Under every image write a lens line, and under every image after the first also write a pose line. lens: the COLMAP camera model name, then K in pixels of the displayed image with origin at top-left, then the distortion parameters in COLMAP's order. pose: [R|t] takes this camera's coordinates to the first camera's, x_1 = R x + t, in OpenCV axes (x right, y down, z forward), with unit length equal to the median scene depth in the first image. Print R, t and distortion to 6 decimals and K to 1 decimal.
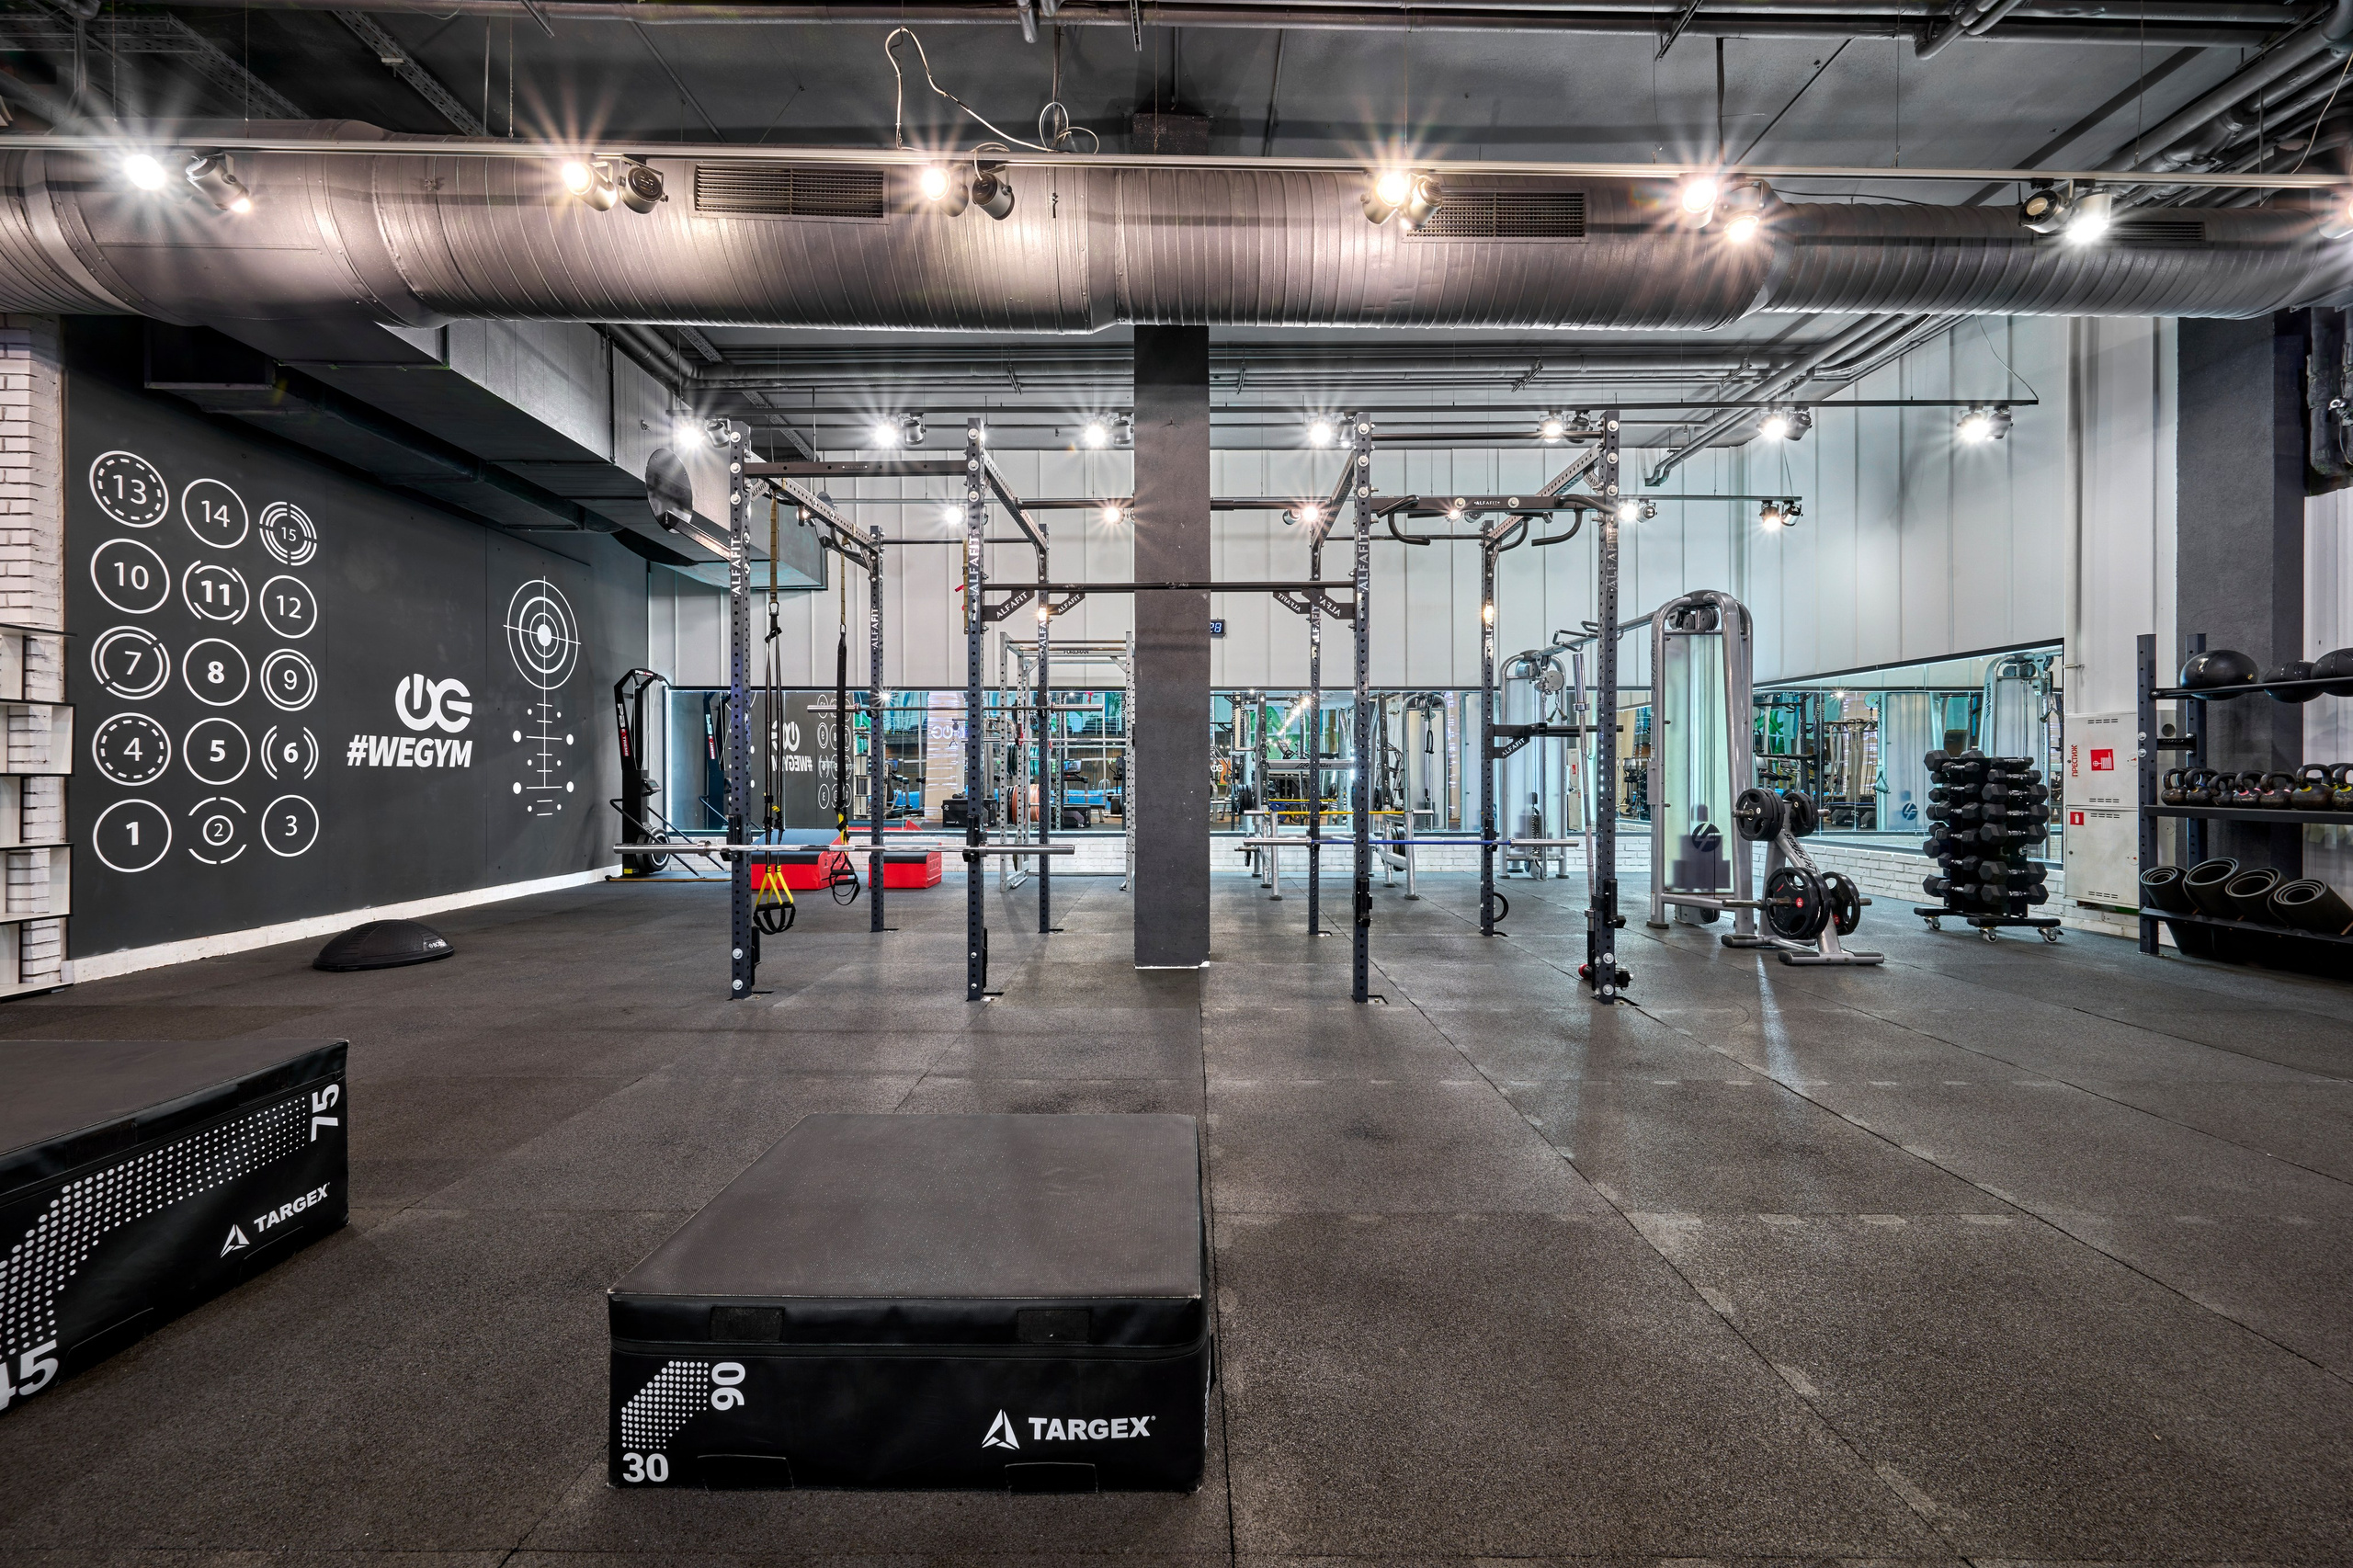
lens RADIAL K [[918.5, 0, 1176.5], [0, 918.5, 784.0], [0, 0, 1]] dist [-0.000126, 0.000086]
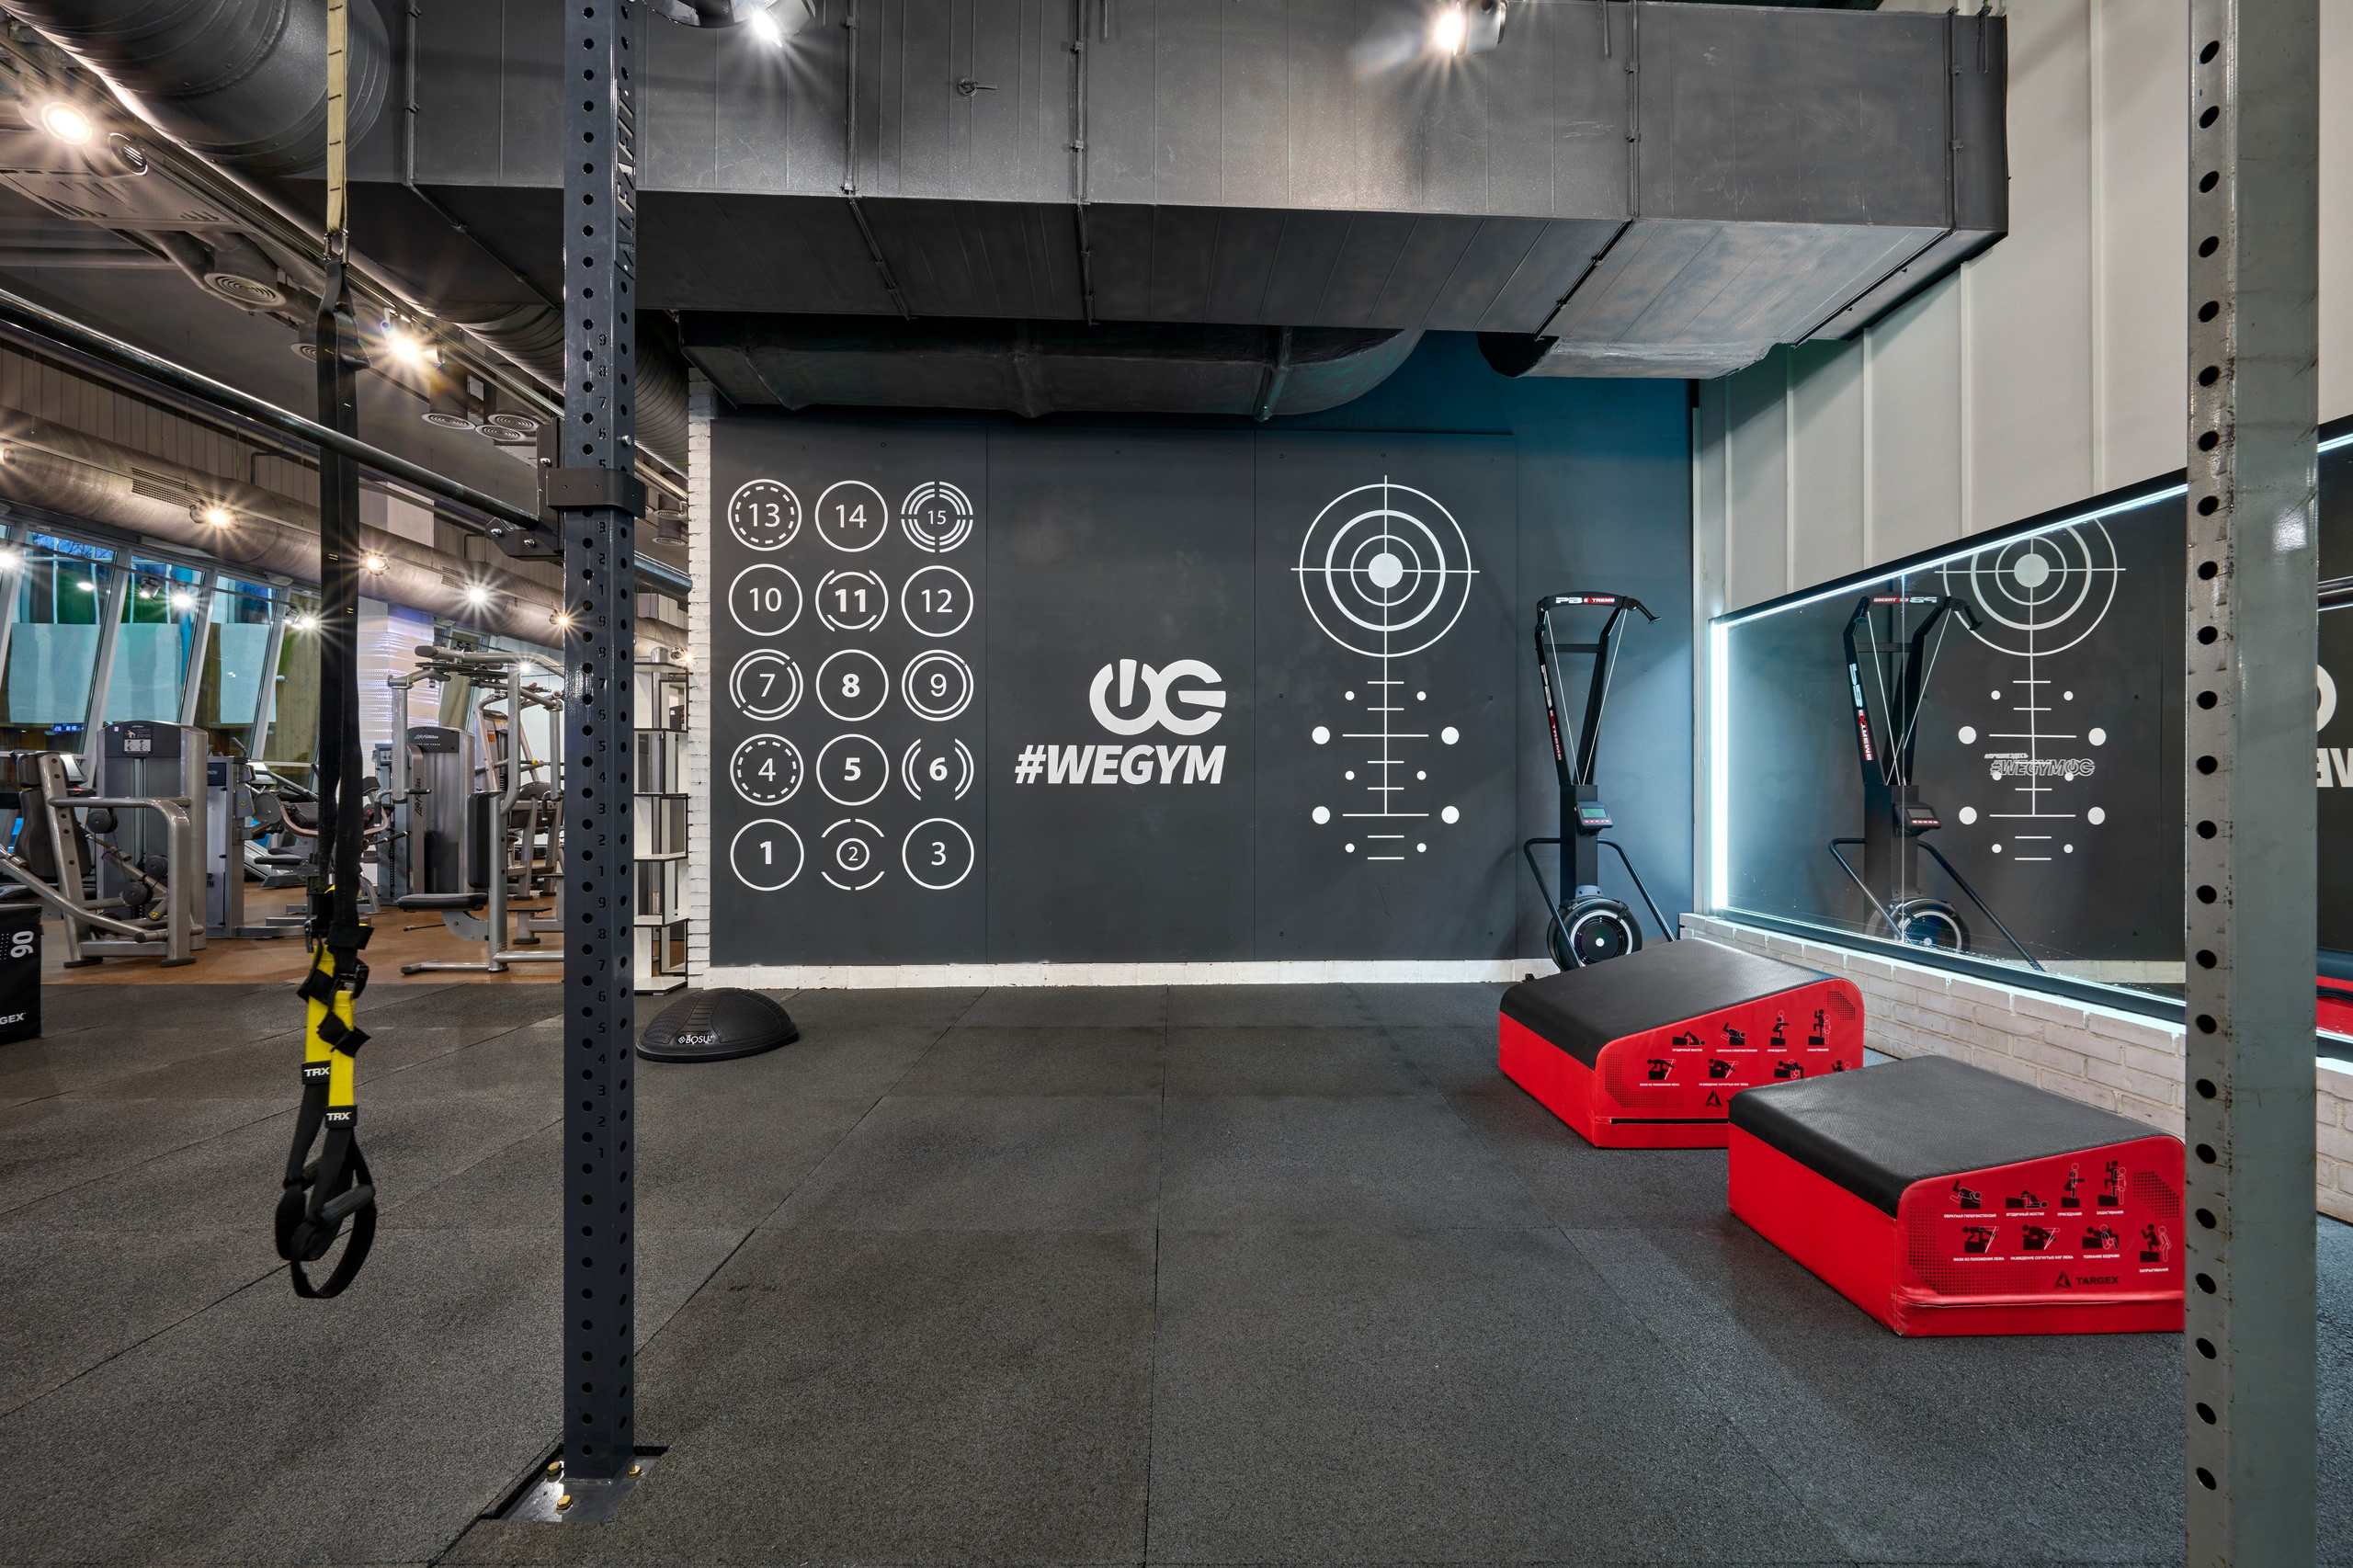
lens RADIAL K [[918.5, 0, 1176.5], [0, 918.5, 784.0], [0, 0, 1]] dist [-0.000126, 0.000086]
pose [[0.013890, 0.001138, -0.999903, -0.097712], [-0.010131, 0.999948, 0.000997, -0.023877], [0.999852, 0.010116, 0.013901, 1.240325]]
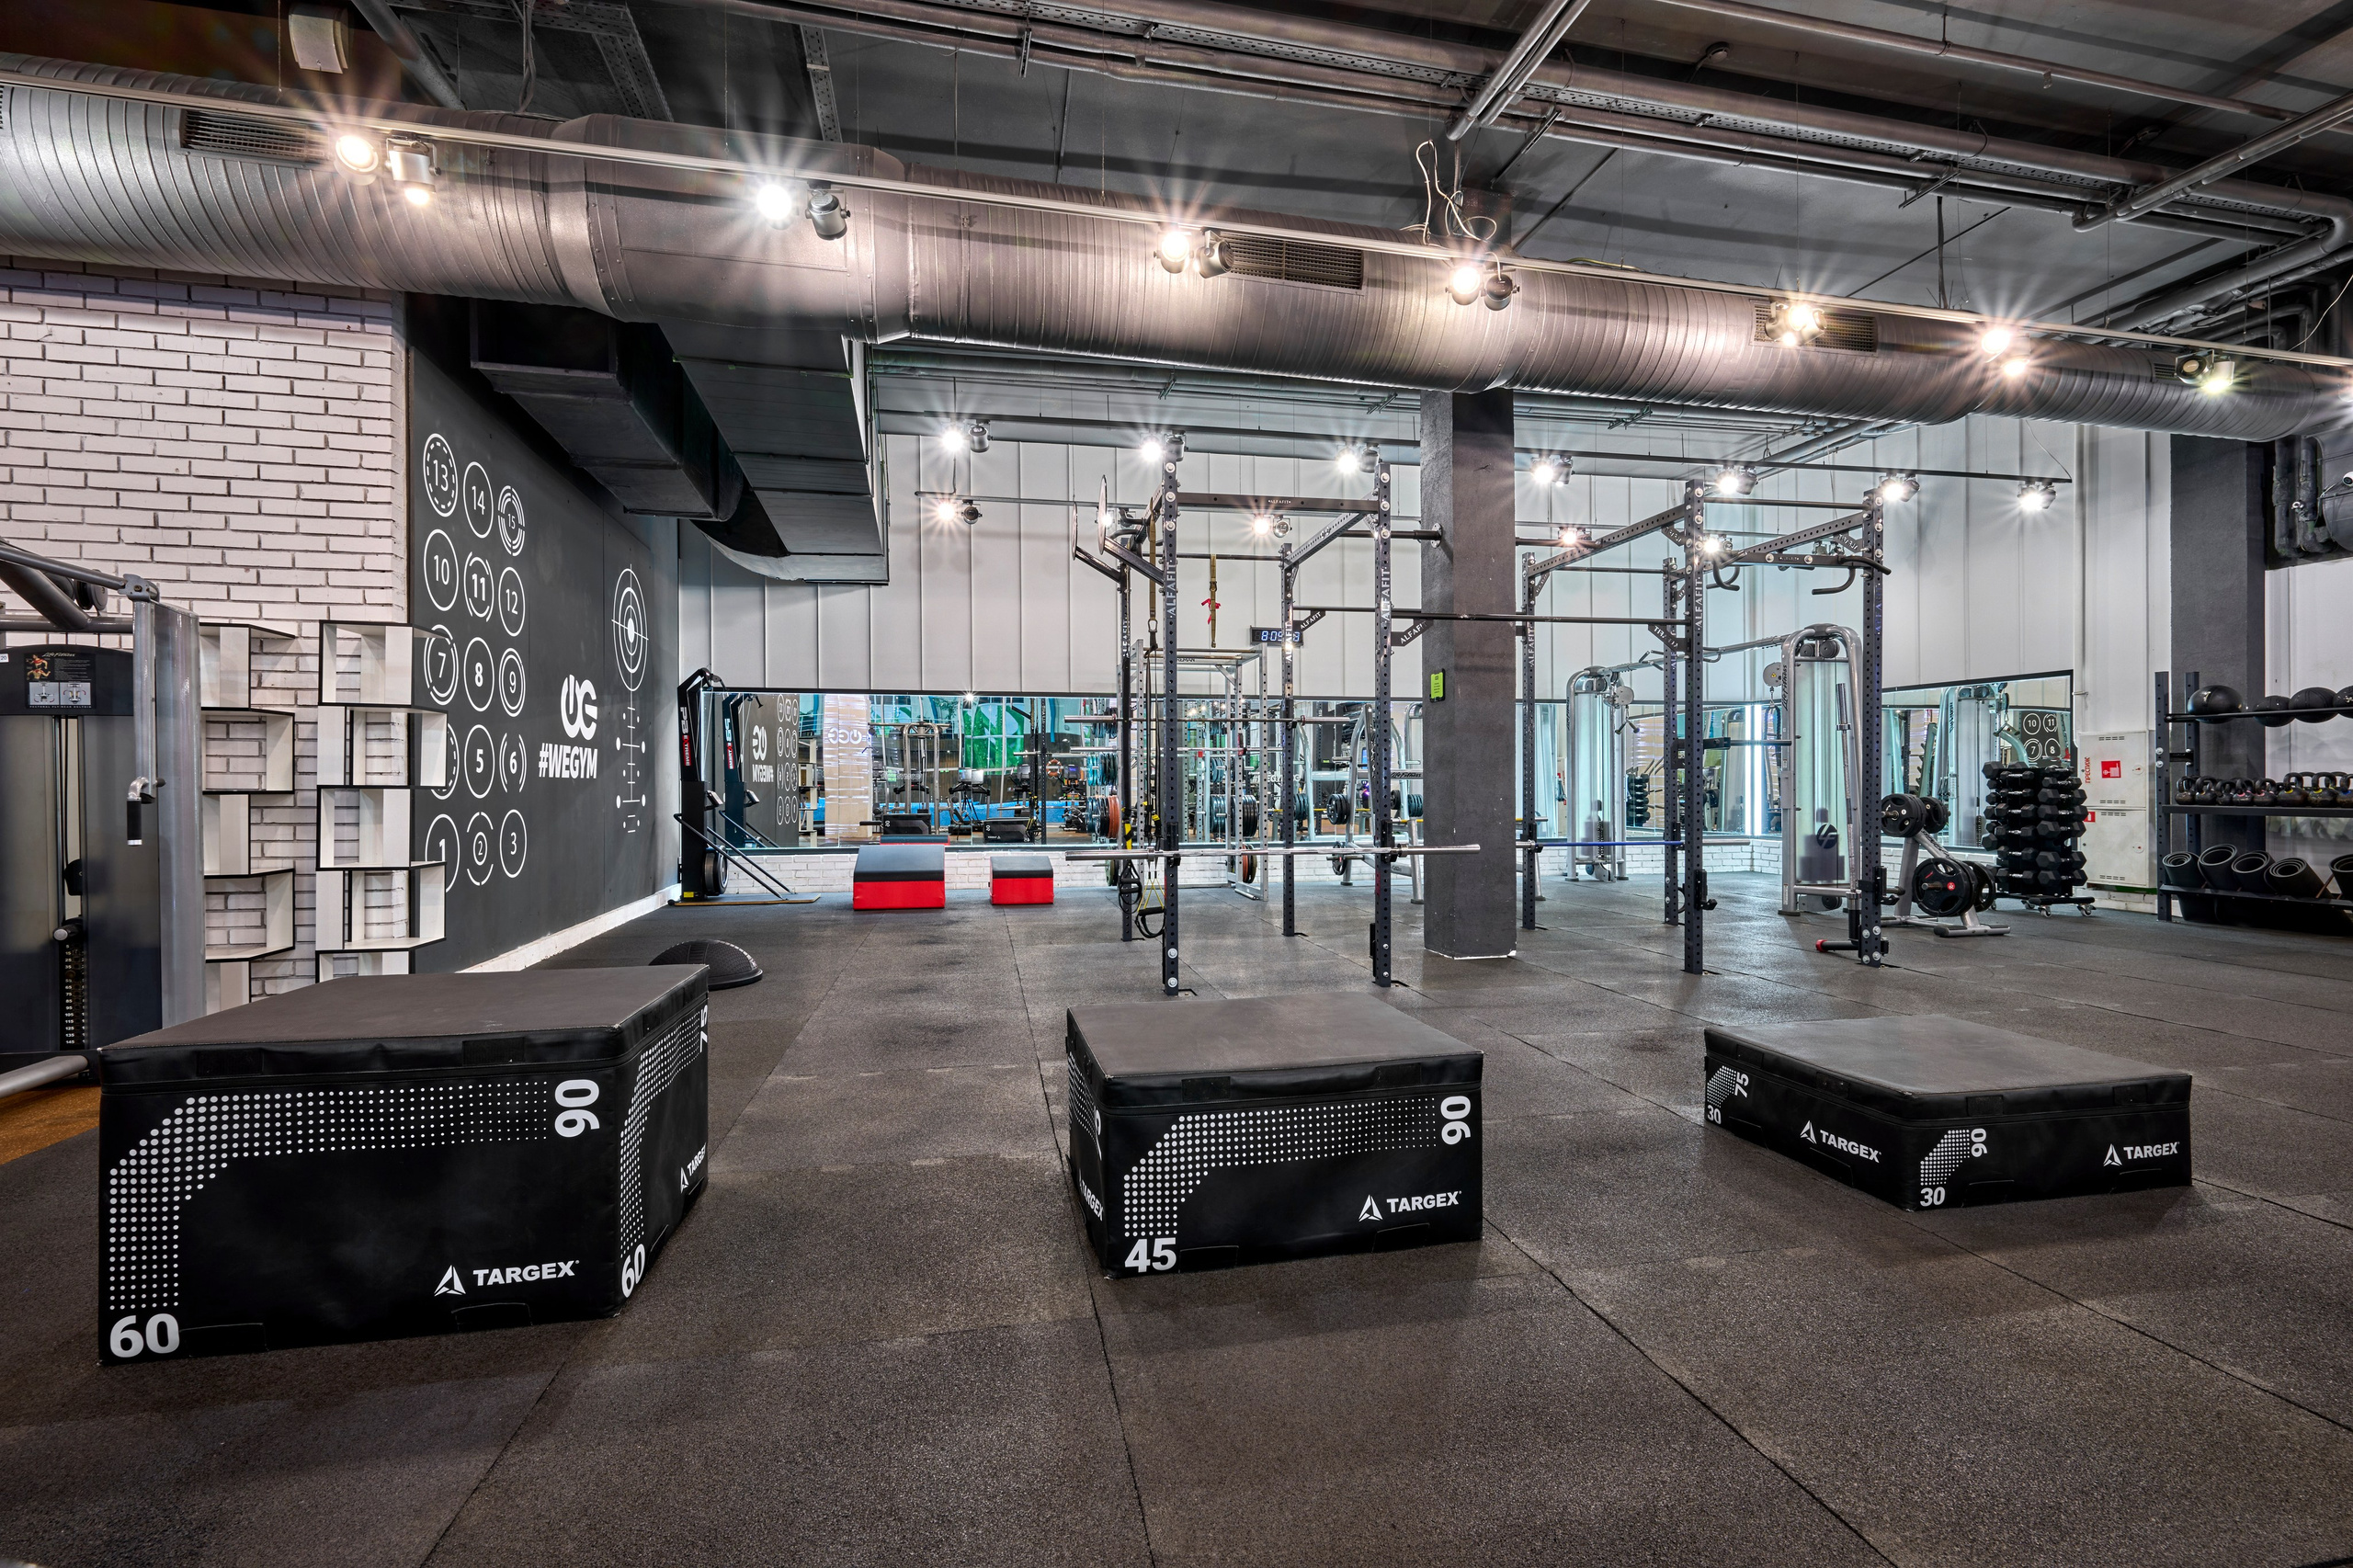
lens RADIAL K [[1038.6, 0, 1179.5], [0, 1038.6, 791.8], [0, 0, 1]] dist [0.001696, -0.000163]
pose [[0.979808, -0.004997, 0.199880, -0.538202], [0.005757, 0.999978, -0.003220, 0.001498], [-0.199860, 0.004306, 0.979815, -0.136577]]
